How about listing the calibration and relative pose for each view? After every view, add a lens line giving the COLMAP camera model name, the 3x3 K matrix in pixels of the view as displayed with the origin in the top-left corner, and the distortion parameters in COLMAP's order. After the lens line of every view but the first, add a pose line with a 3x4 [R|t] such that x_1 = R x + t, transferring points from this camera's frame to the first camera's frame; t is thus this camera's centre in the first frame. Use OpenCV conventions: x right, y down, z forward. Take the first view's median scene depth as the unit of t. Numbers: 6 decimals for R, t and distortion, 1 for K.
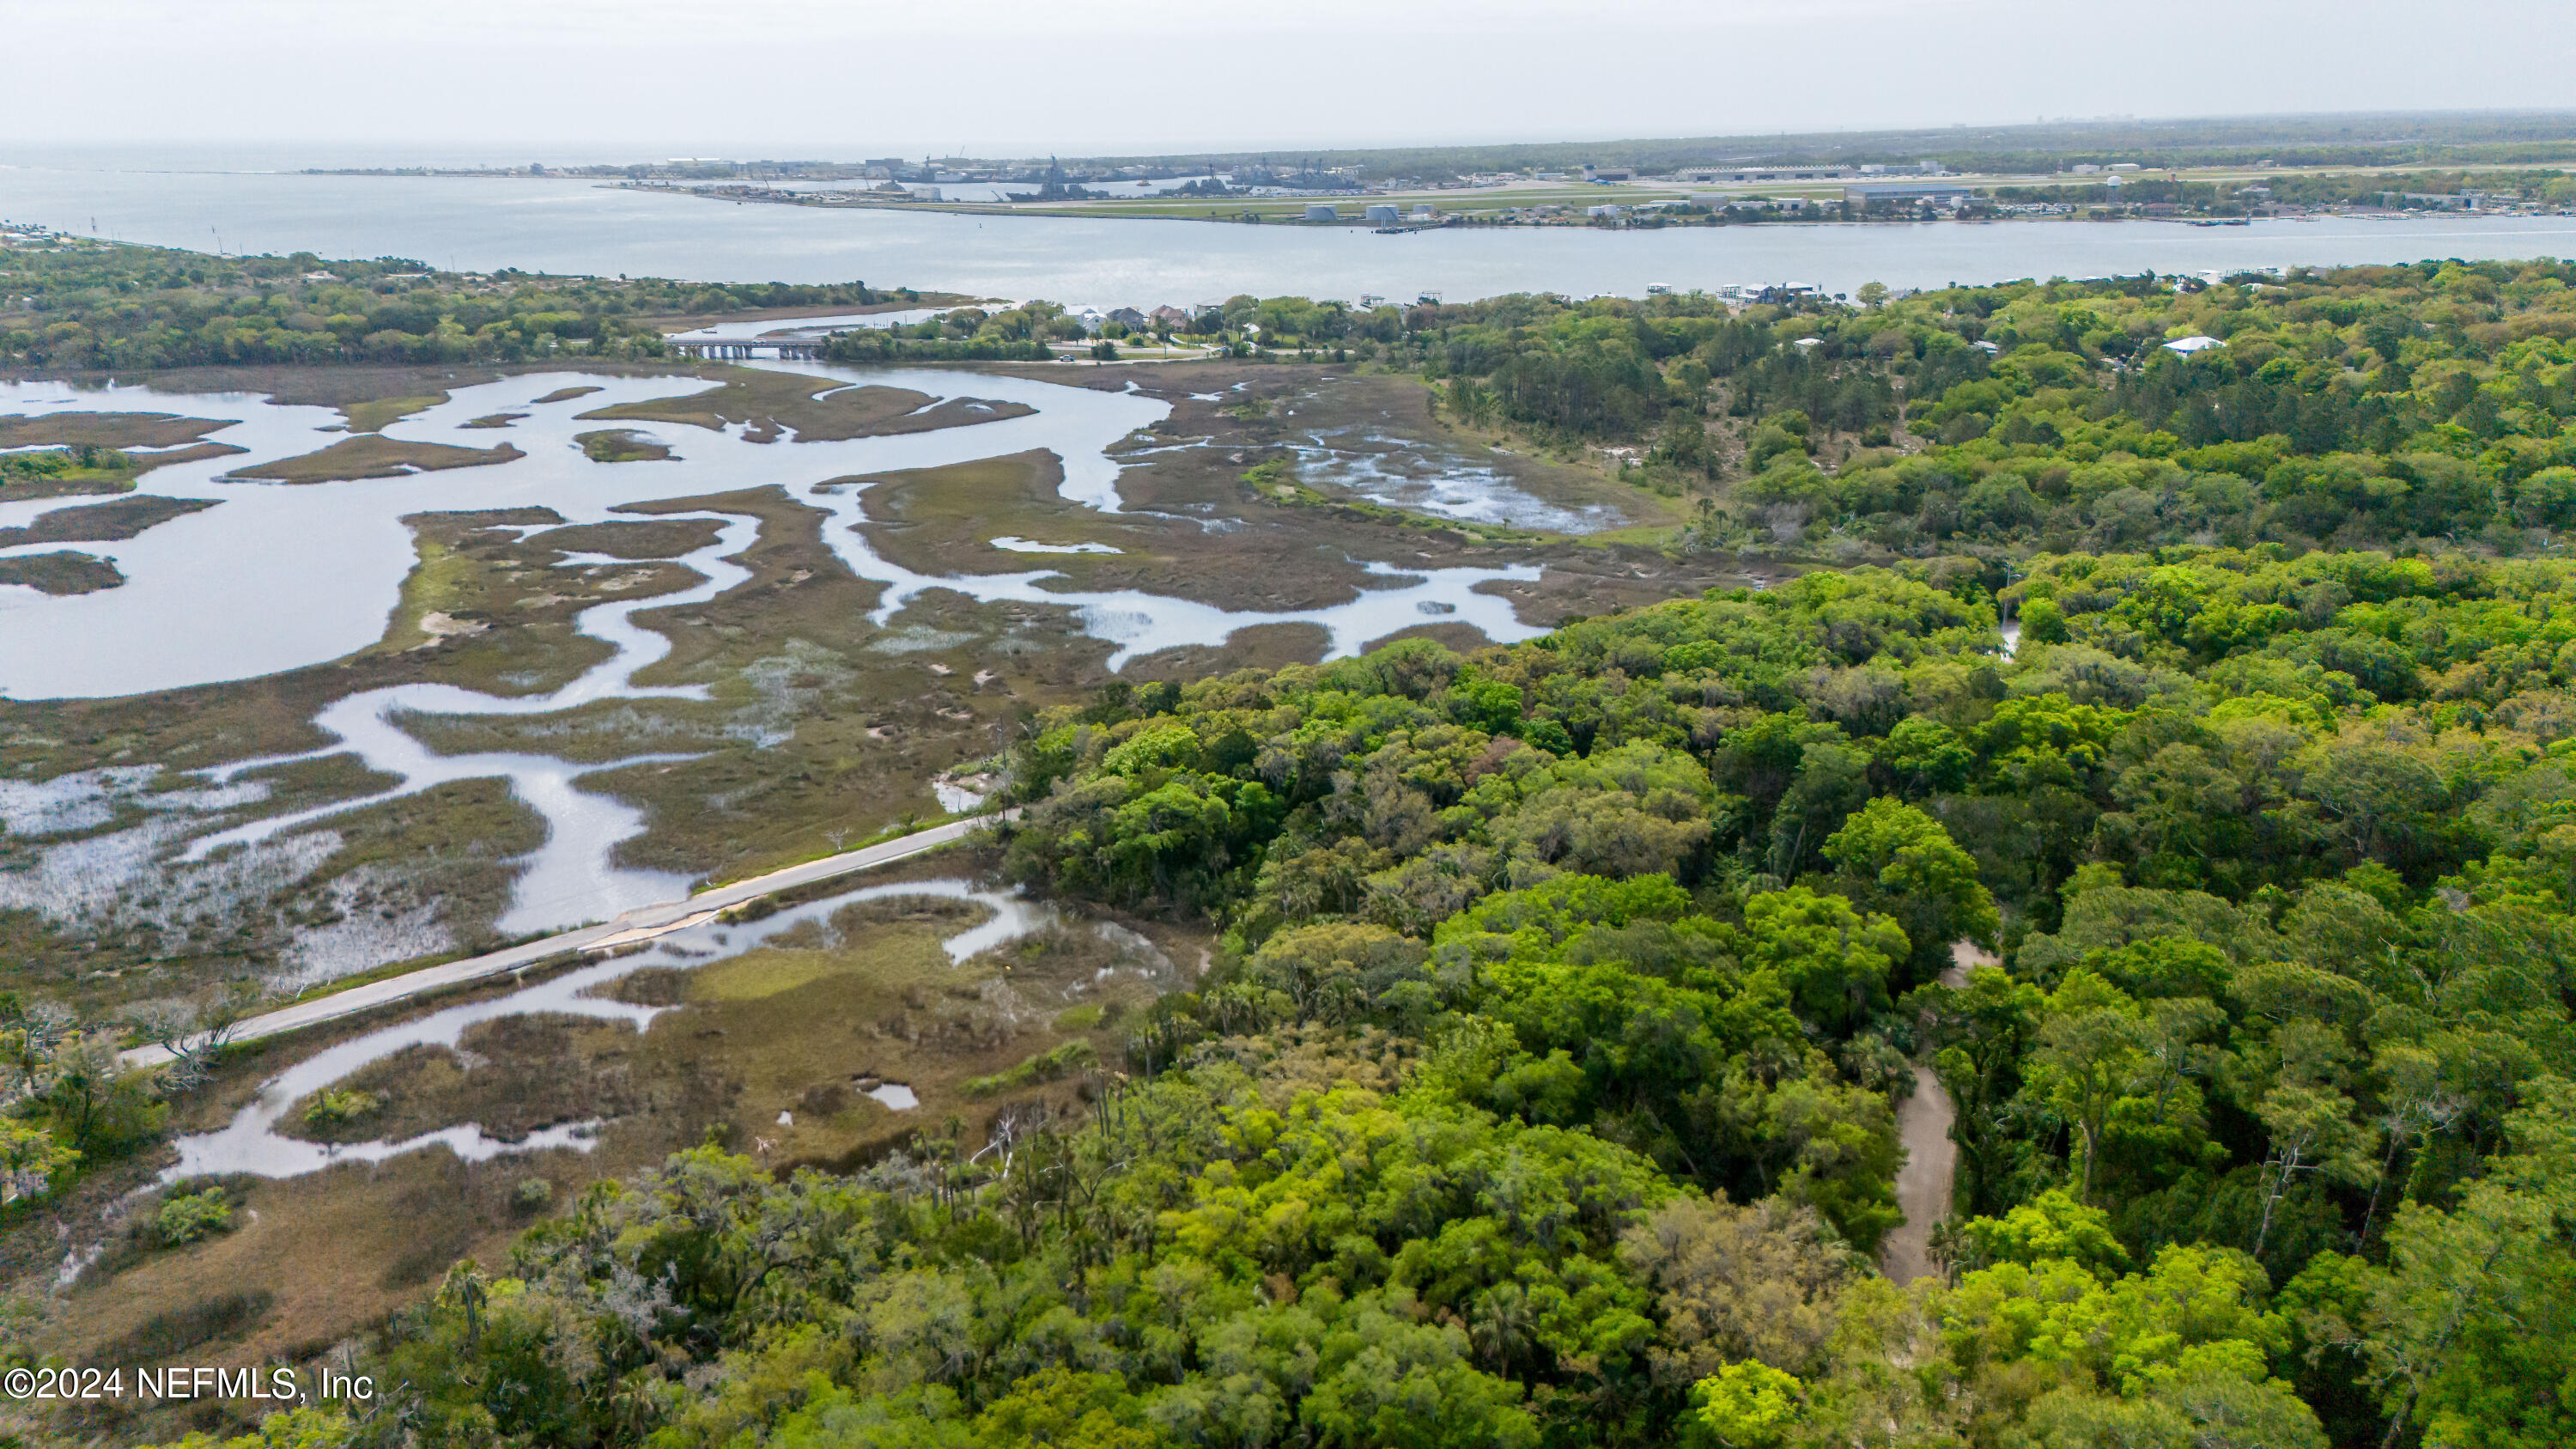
lens RADIAL K [[1914.9, 0, 1301.6], [0, 1914.9, 707.3], [0, 0, 1]] dist [0.114208, -0.107761]
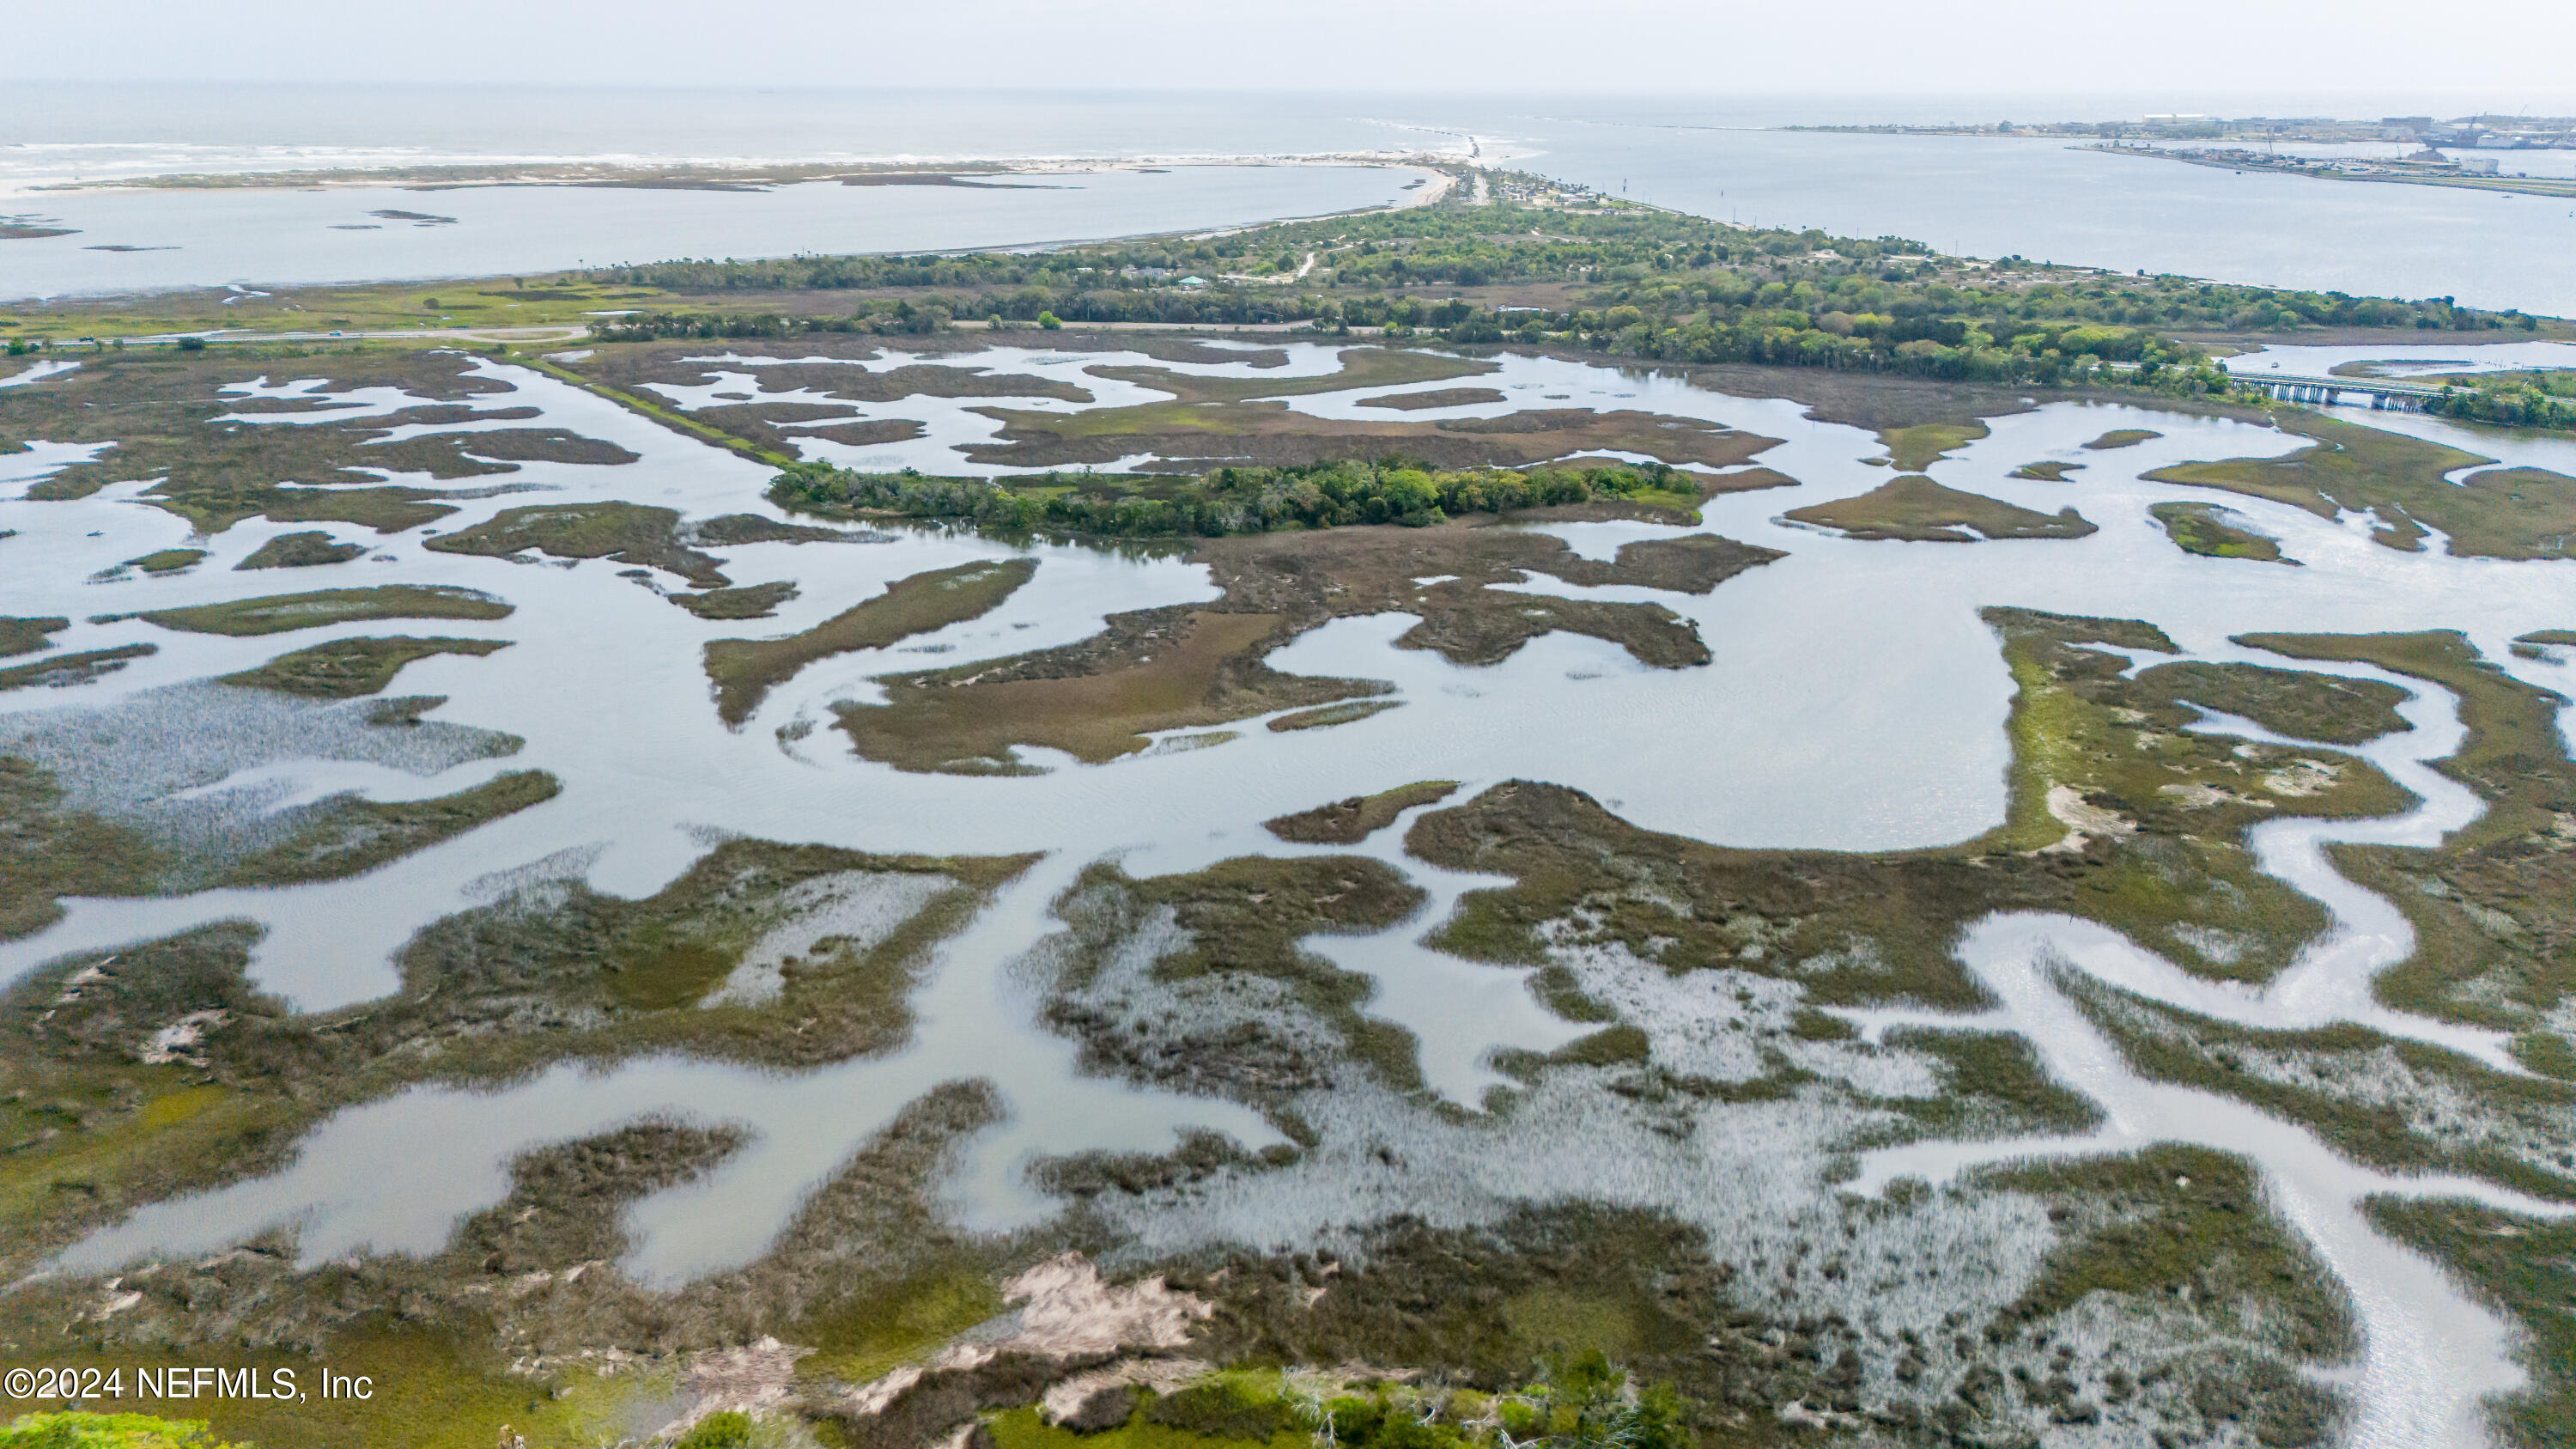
lens RADIAL K [[1914.9, 0, 1302.9], [0, 1914.9, 733.5], [0, 0, 1]] dist [0.114208, -0.107761]
pose [[0.777875, 0.214257, -0.590766, -0.133439], [-0.192522, 0.976130, 0.100522, -0.055844], [0.598202, 0.035542, 0.800556, 0.099897]]
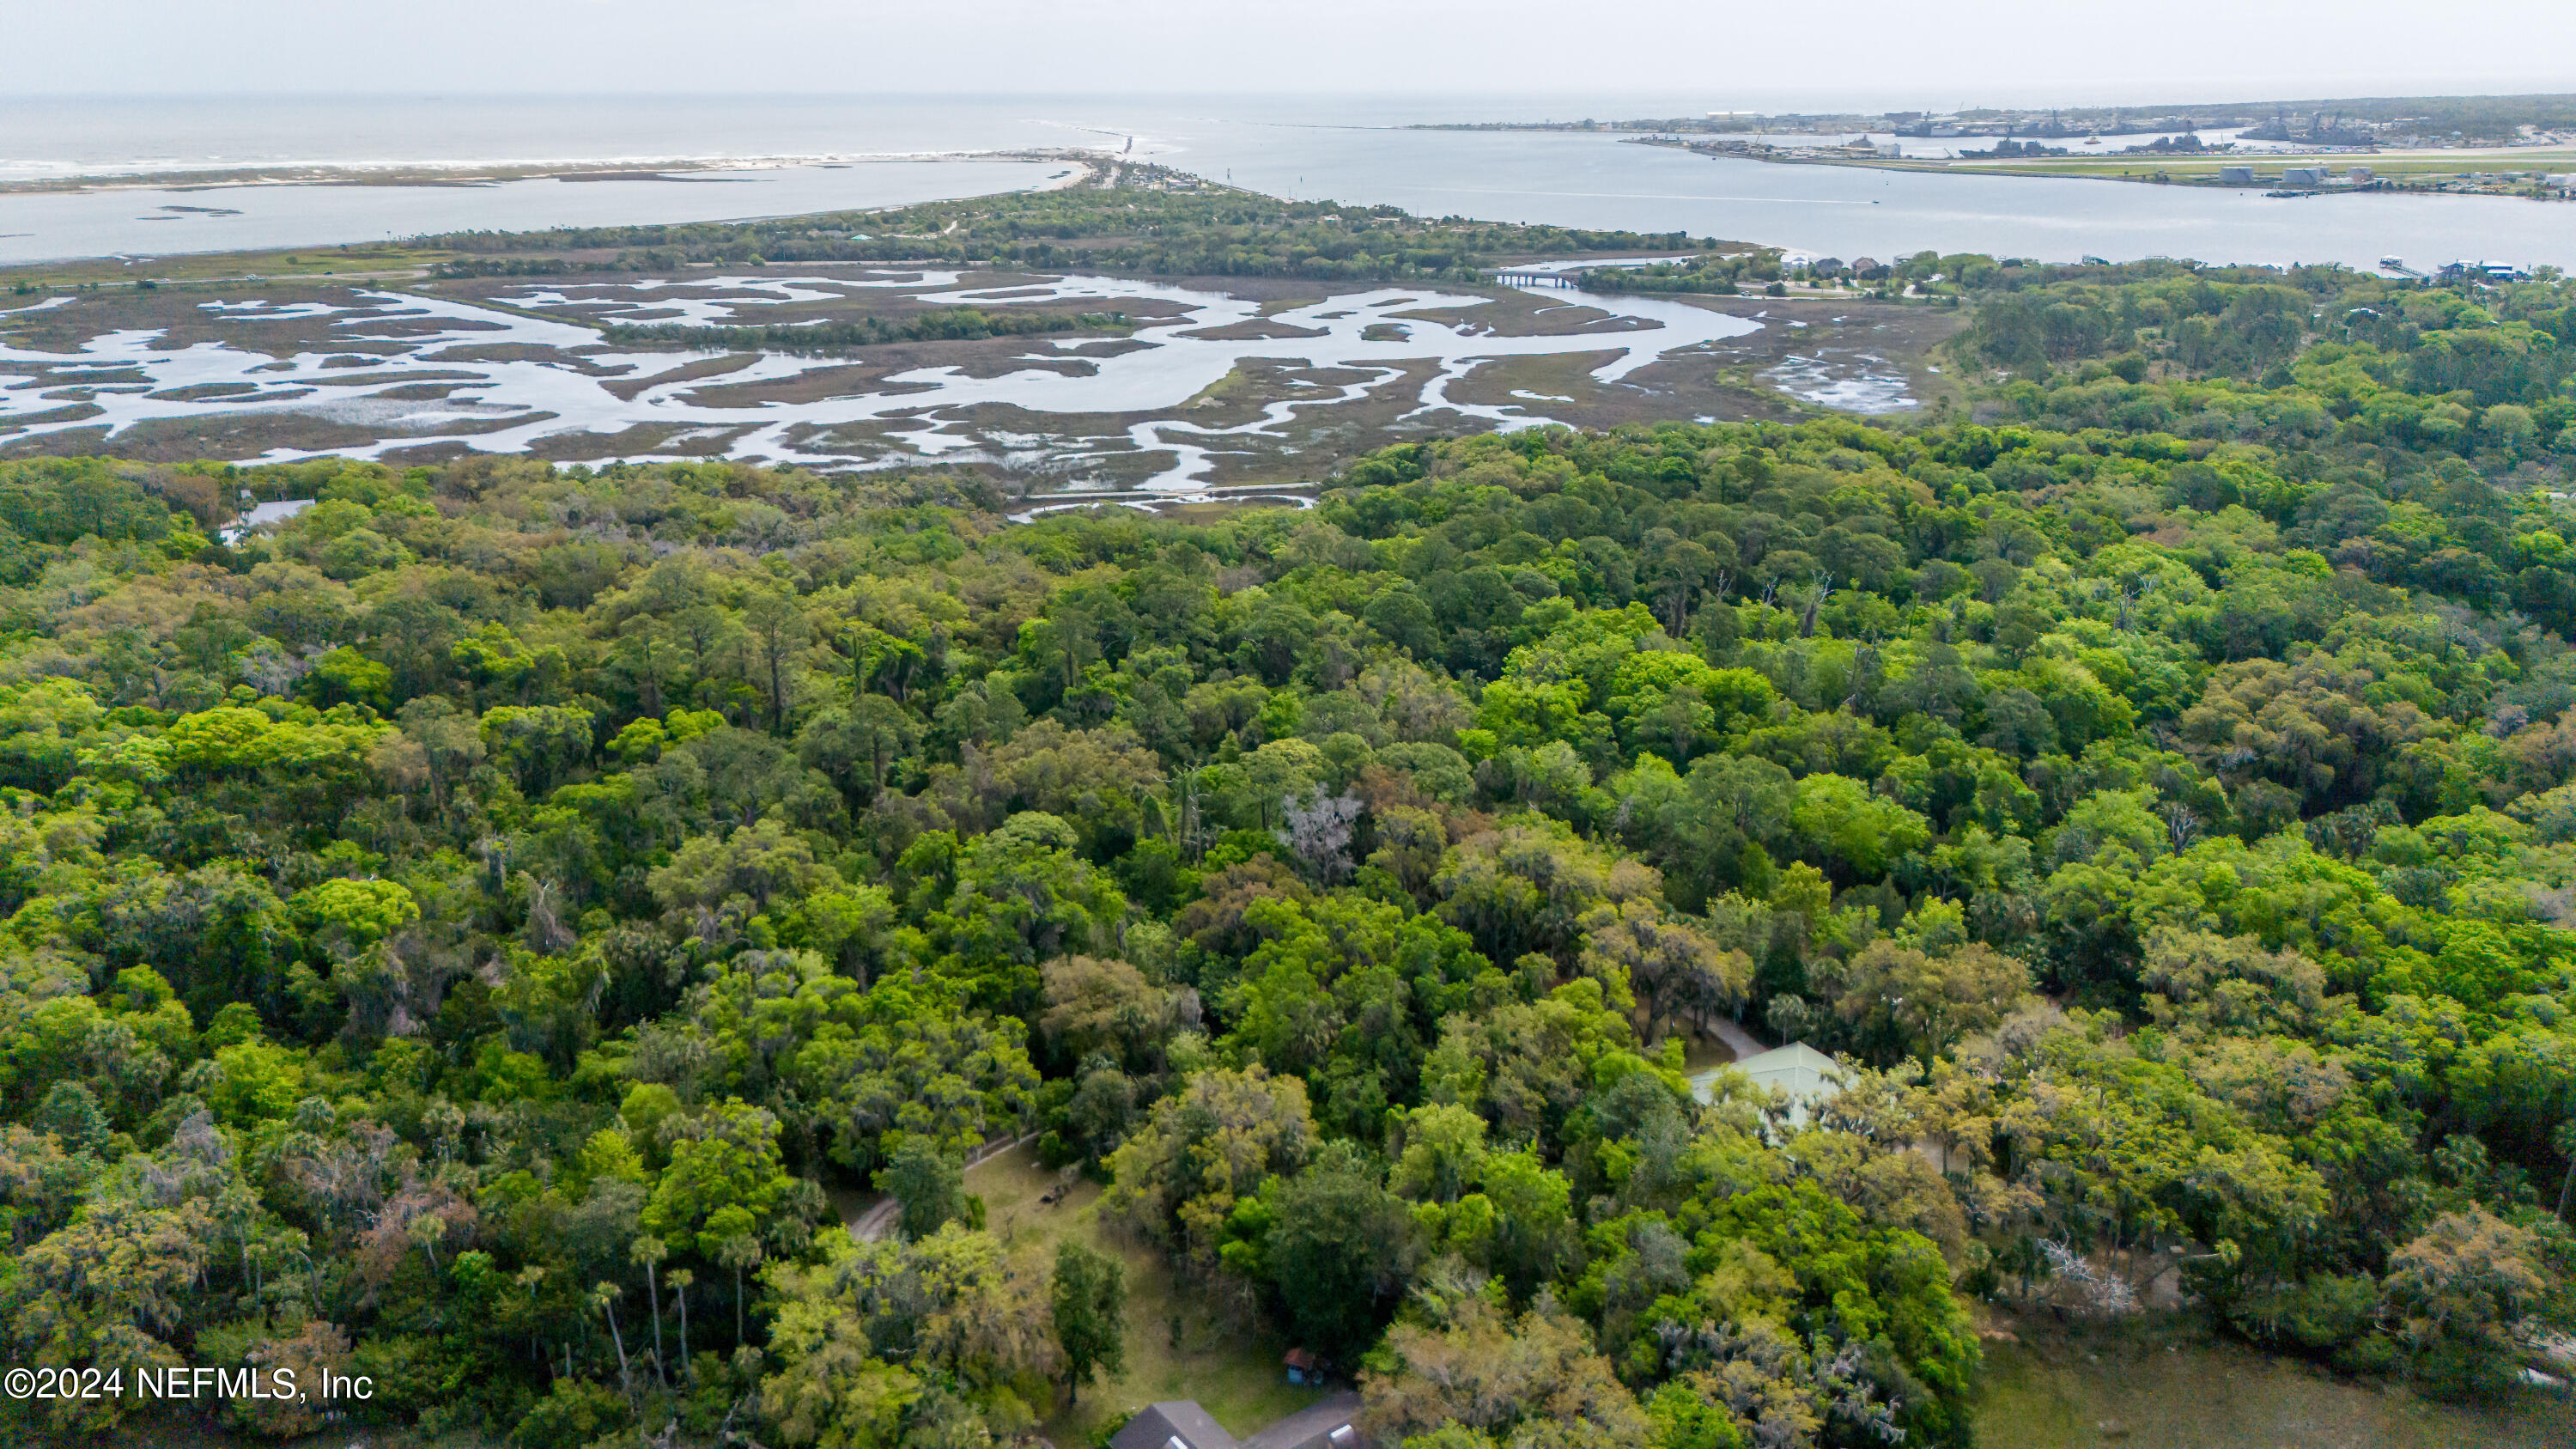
lens RADIAL K [[1914.9, 0, 1303.9], [0, 1914.9, 724.5], [0, 0, 1]] dist [0.114208, -0.107761]
pose [[0.862722, 0.163636, -0.478470, 0.383994], [-0.146969, 0.986489, 0.072381, 0.076554], [0.483850, 0.007876, 0.875116, -0.403691]]
